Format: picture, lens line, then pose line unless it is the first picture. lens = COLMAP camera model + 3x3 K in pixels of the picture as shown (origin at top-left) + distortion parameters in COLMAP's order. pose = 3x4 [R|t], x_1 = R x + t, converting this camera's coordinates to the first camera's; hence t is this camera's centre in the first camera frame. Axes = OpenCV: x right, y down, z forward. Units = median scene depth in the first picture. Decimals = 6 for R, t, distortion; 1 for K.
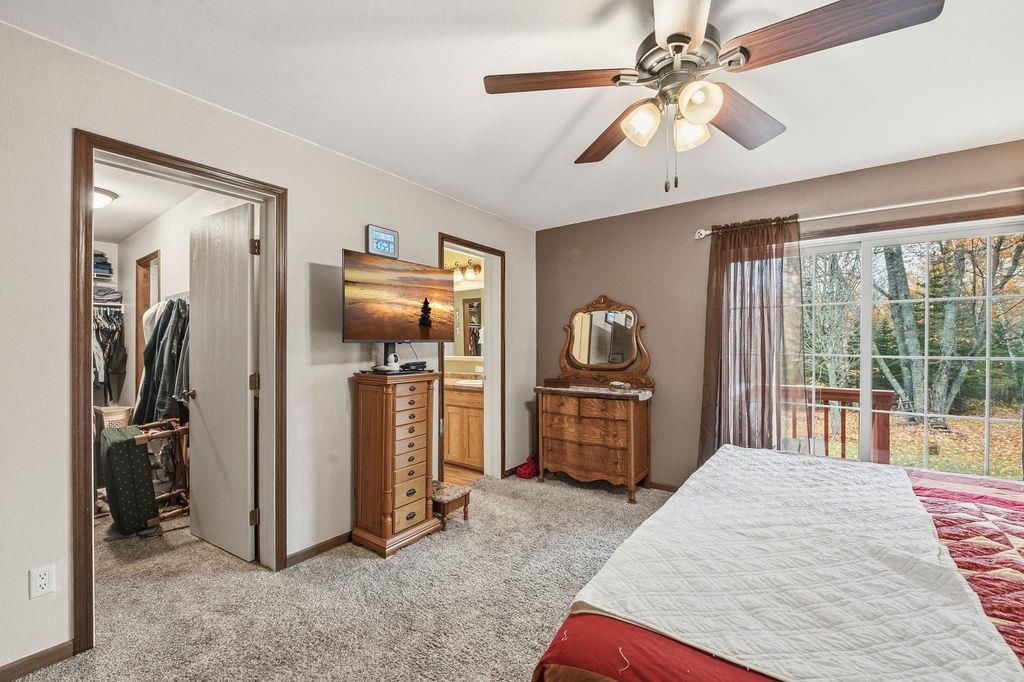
lens RADIAL K [[417.5, 0, 512.0], [0, 417.5, 343.9], [0, 0, 1]] dist [0.000329, -0.000039]
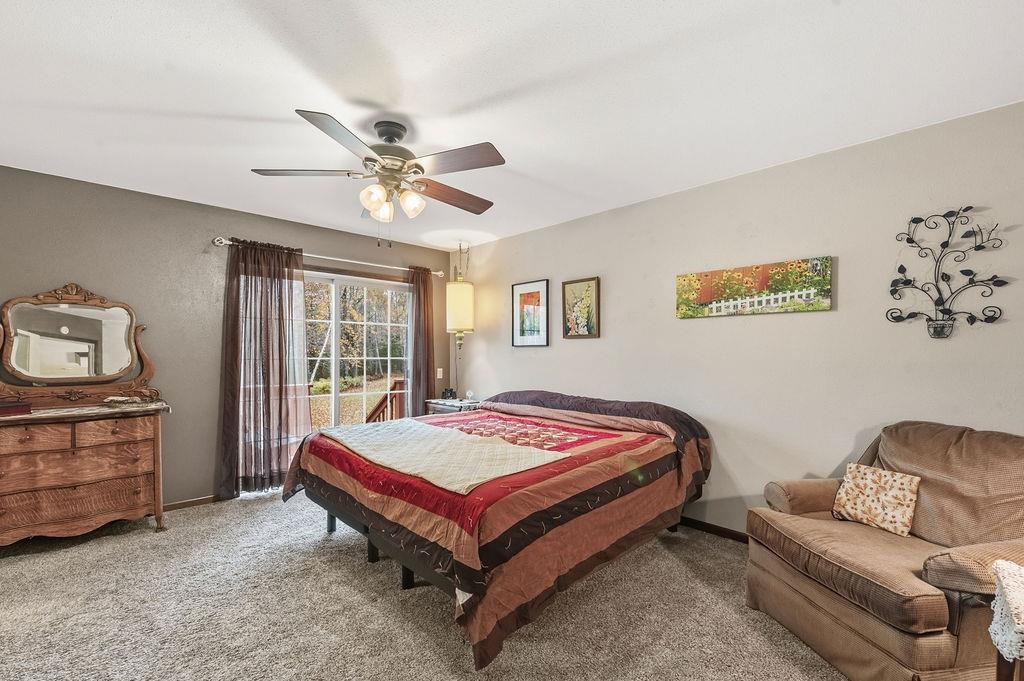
lens RADIAL K [[417.5, 0, 511.0], [0, 417.5, 347.2], [0, 0, 1]] dist [0.000329, -0.000039]
pose [[0.197486, 0.006101, 0.980287, -0.422318], [-0.004748, 0.999975, -0.005267, -0.003871], [-0.980294, -0.003614, 0.197510, 0.106186]]
